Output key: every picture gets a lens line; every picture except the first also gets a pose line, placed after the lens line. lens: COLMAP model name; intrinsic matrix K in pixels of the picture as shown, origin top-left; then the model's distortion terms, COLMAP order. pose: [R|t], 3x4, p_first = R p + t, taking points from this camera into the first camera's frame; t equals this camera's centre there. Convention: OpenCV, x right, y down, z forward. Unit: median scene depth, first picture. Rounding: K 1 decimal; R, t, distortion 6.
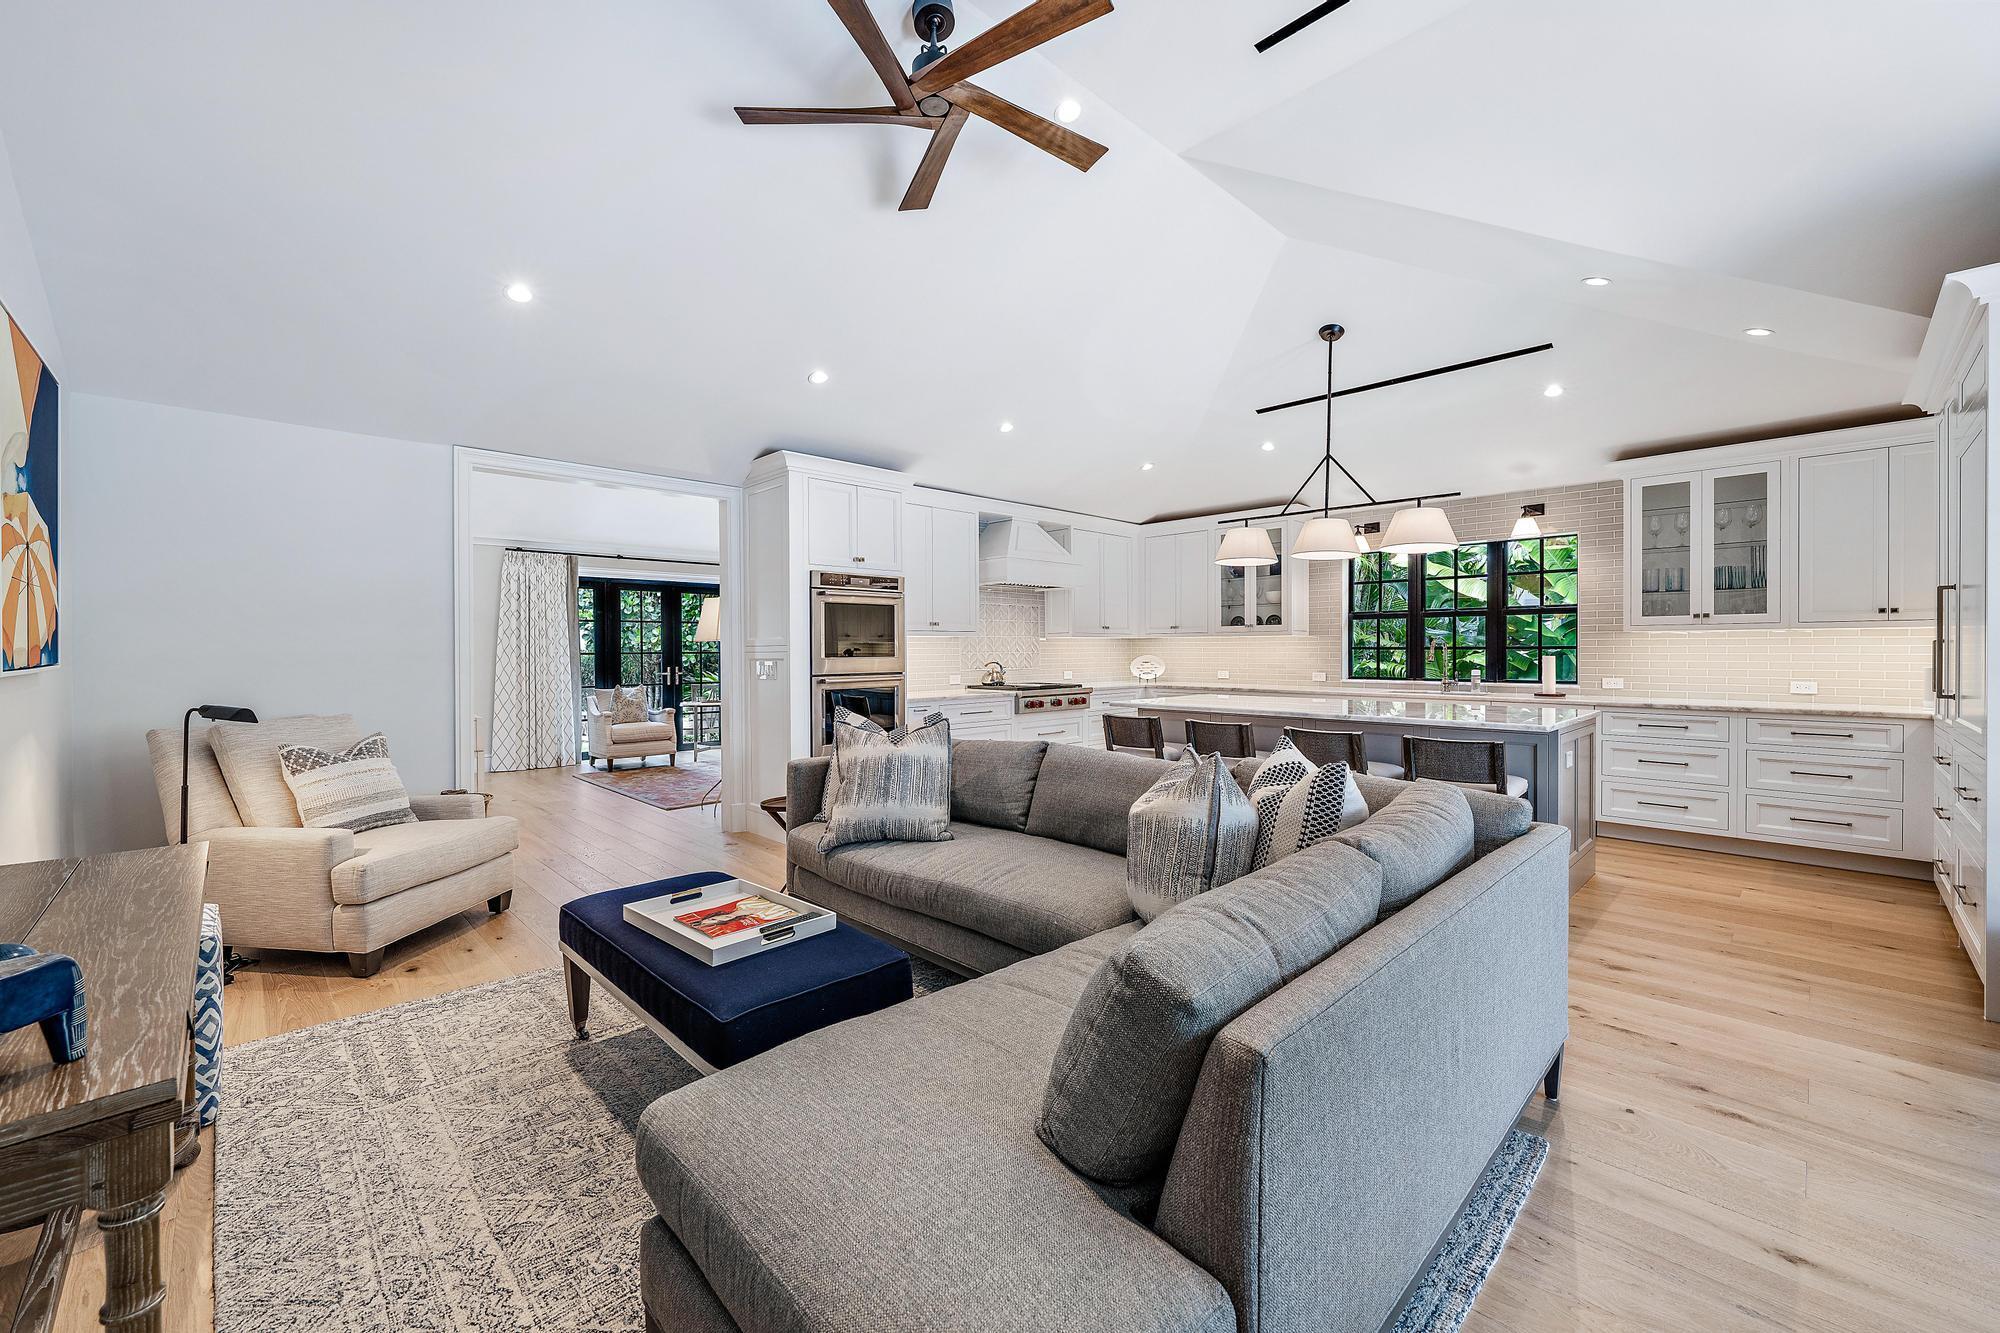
lens RADIAL K [[779.2, 0, 1001.2], [0, 779.2, 656.2], [0, 0, 1]] dist [0.000022, -0.000001]
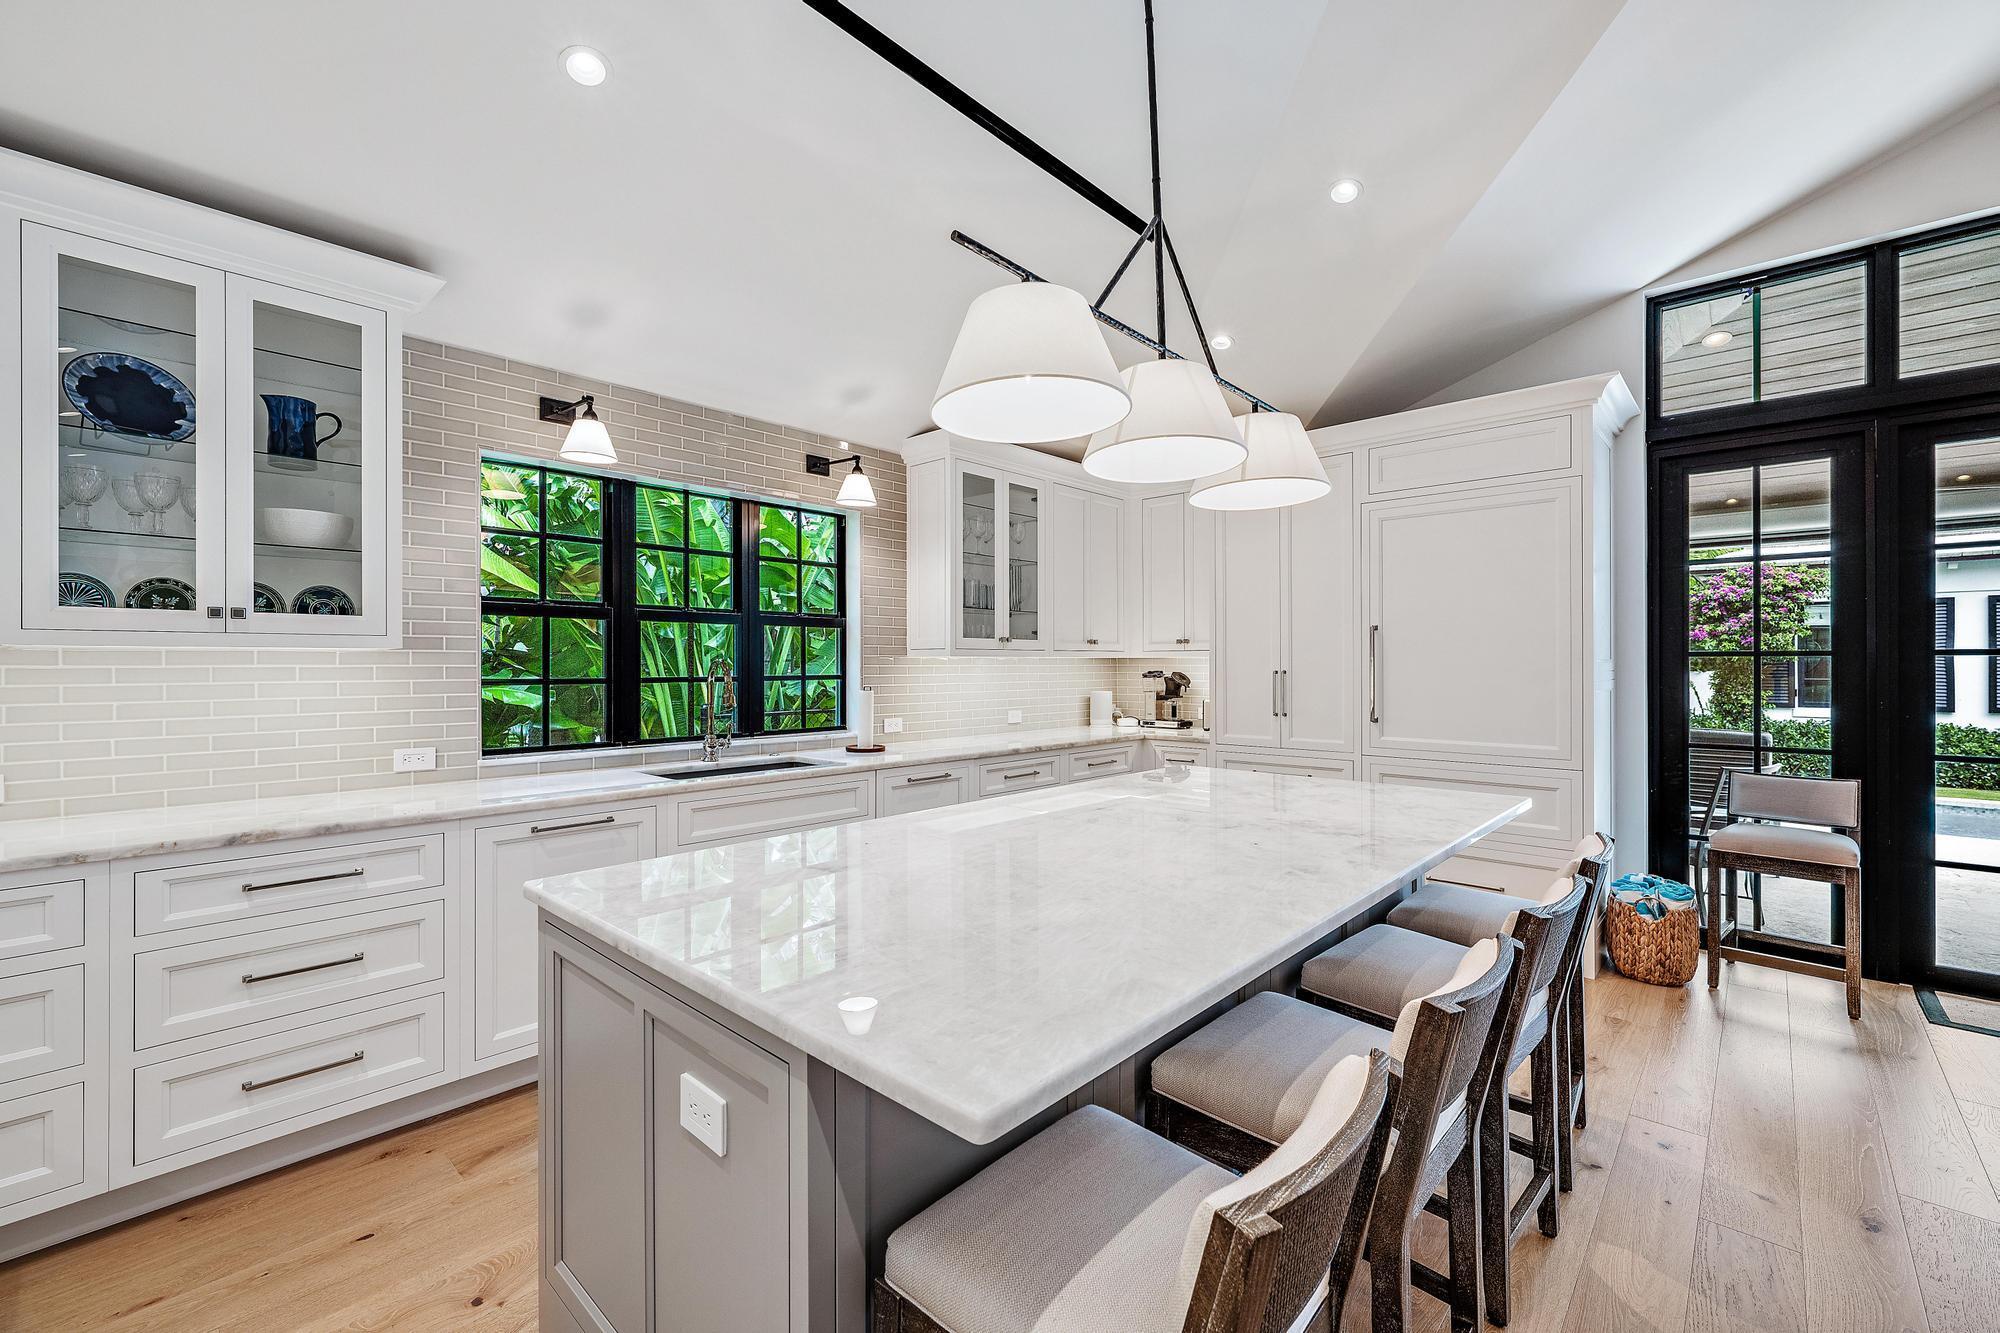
lens RADIAL K [[843.8, 0, 994.1], [0, 843.8, 666.8], [0, 0, 1]] dist [-0.000622, 0.000079]
pose [[-0.060786, -0.002804, 0.998147, -0.020350], [0.009288, 0.999951, 0.003375, -0.021261], [-0.998108, 0.009476, -0.060757, 0.887305]]
